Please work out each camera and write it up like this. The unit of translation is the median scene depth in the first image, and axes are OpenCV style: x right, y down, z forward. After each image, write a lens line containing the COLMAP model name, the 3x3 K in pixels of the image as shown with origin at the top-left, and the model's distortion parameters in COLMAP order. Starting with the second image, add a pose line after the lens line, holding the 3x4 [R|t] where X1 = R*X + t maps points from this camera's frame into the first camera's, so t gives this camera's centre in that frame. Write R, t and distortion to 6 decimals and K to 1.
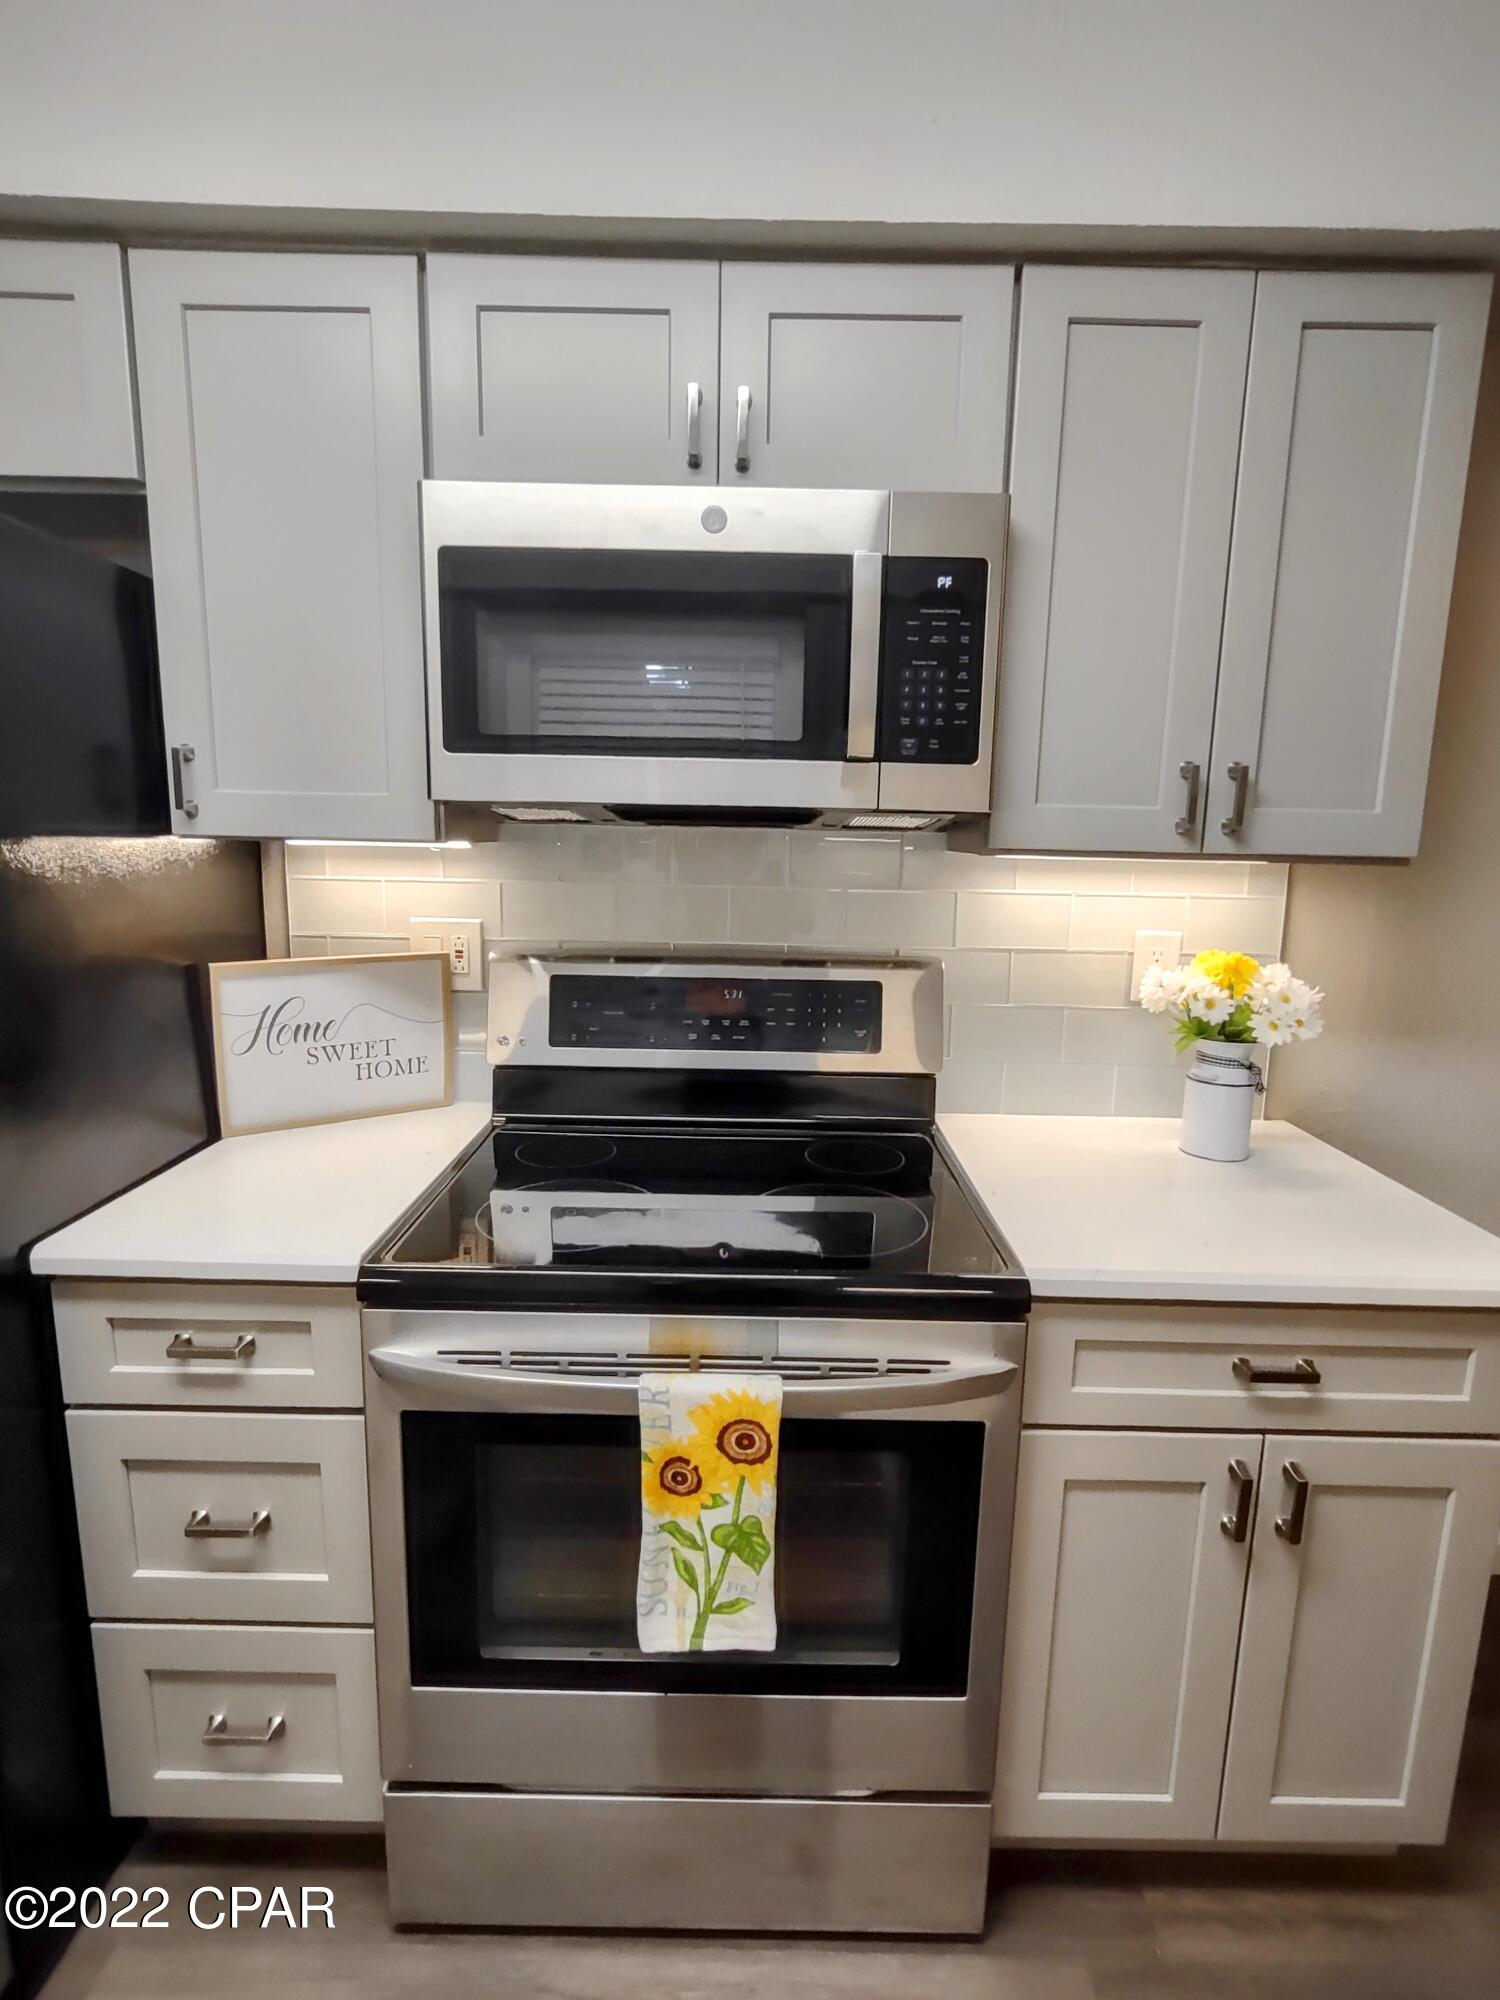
lens RADIAL K [[923.2, 0, 755.0], [0, 923.2, 1003.7], [0, 0, 1]] dist [0.003826, 0.001838]
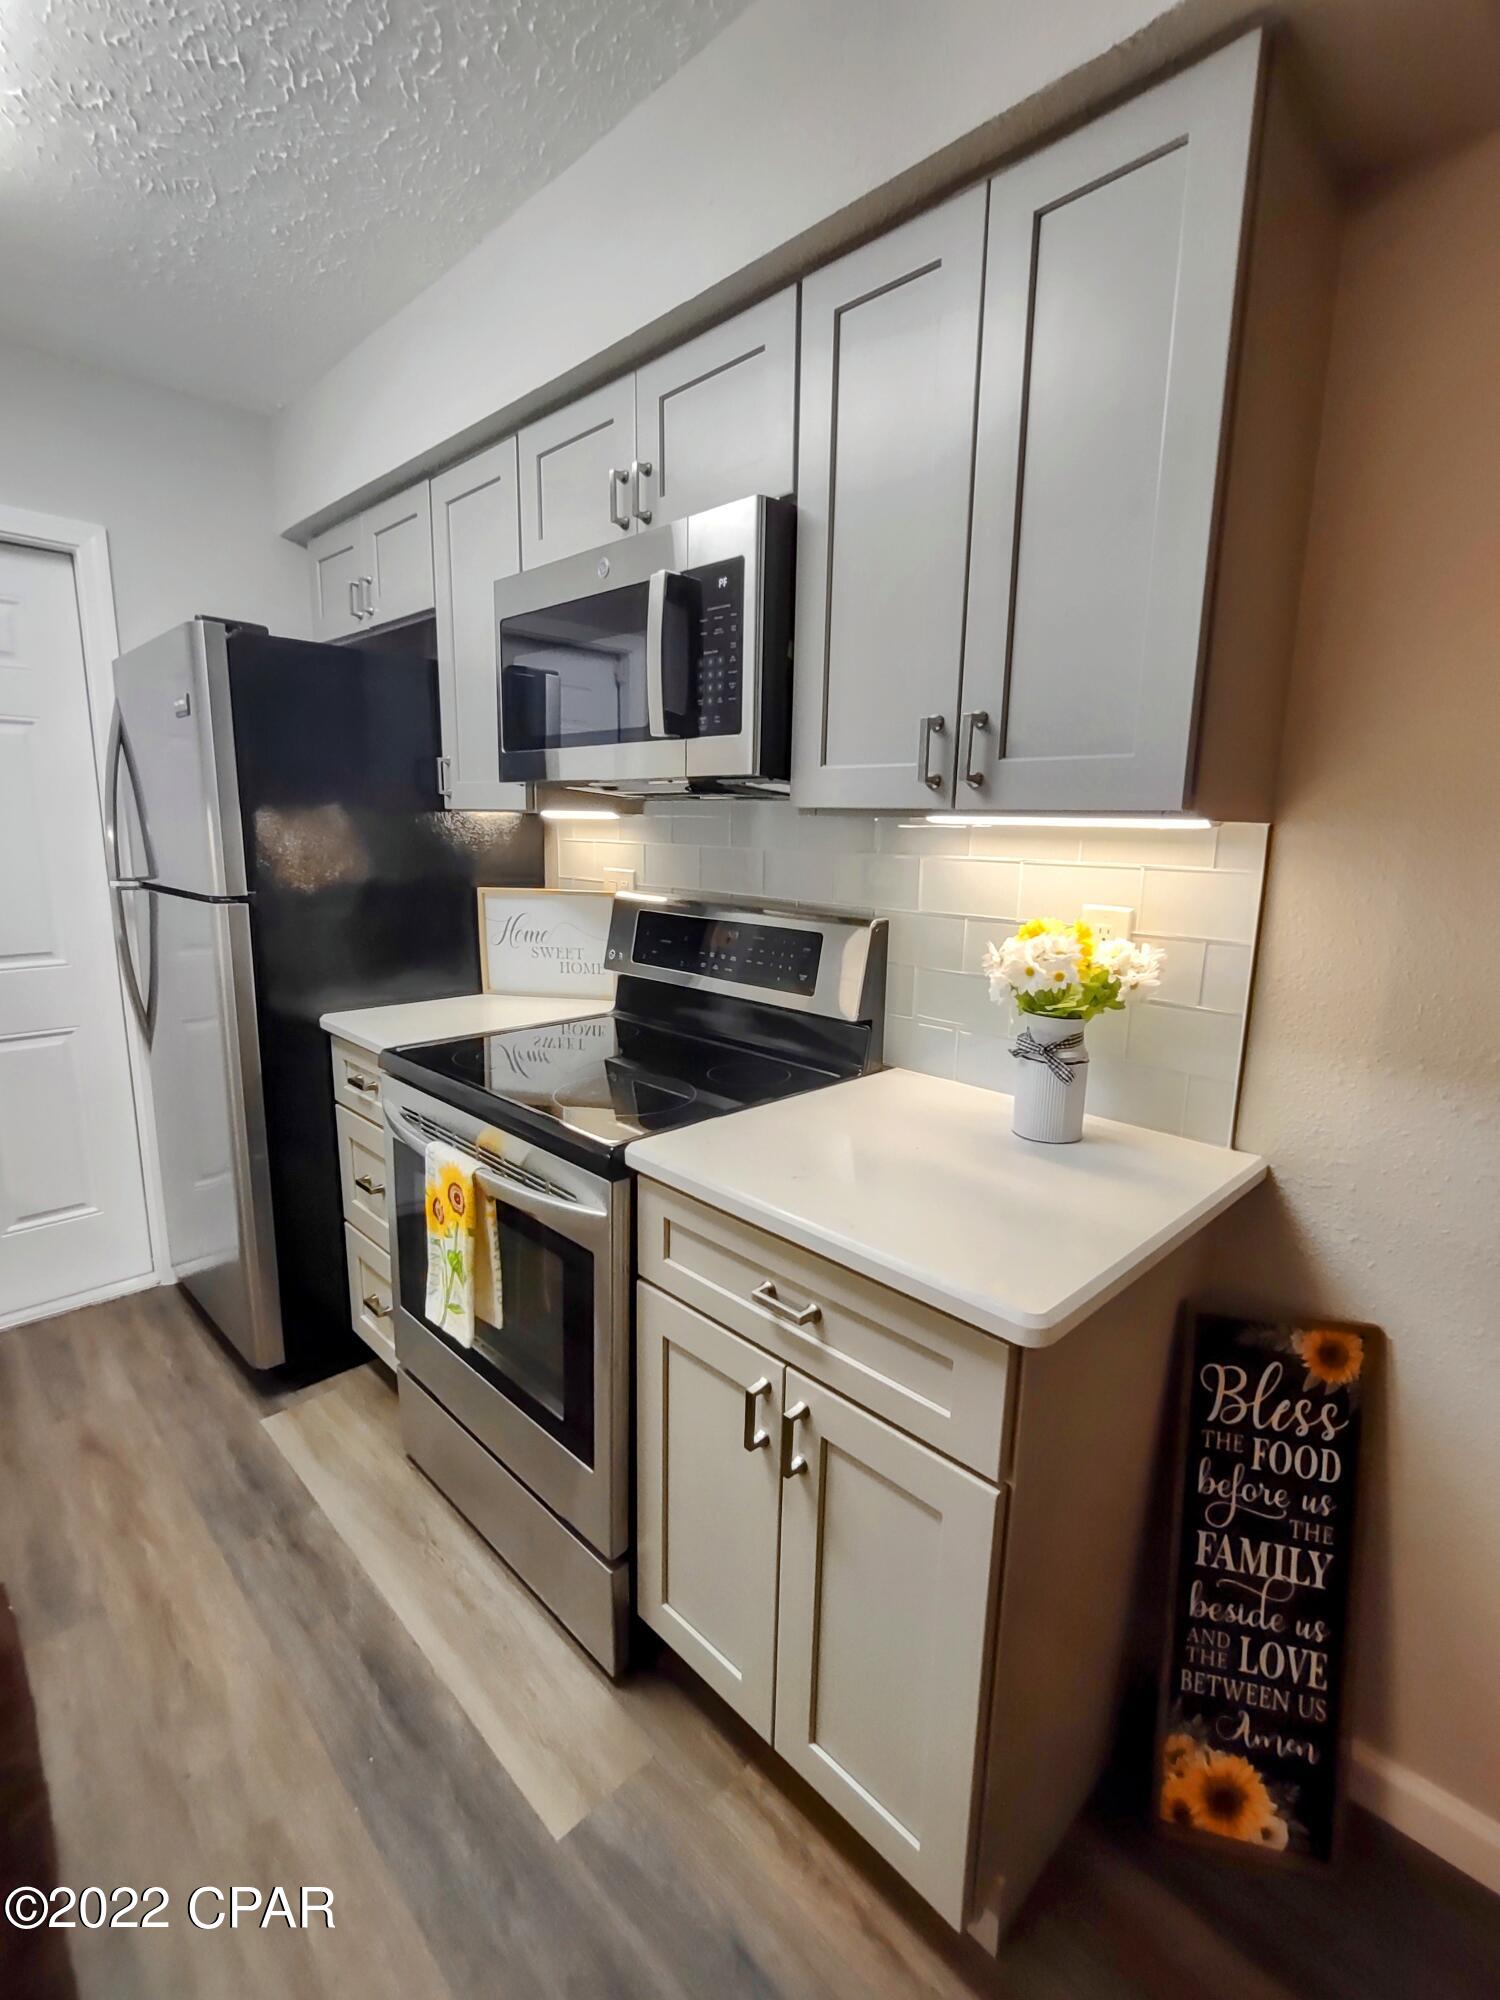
lens RADIAL K [[923.2, 0, 768.6], [0, 923.2, 1004.0], [0, 0, 1]] dist [0.003826, 0.001838]
pose [[0.710351, 0.129485, -0.691834, 1.116984], [-0.123436, 0.990617, 0.058666, 0.004345], [0.692939, 0.043724, 0.719669, 0.205240]]
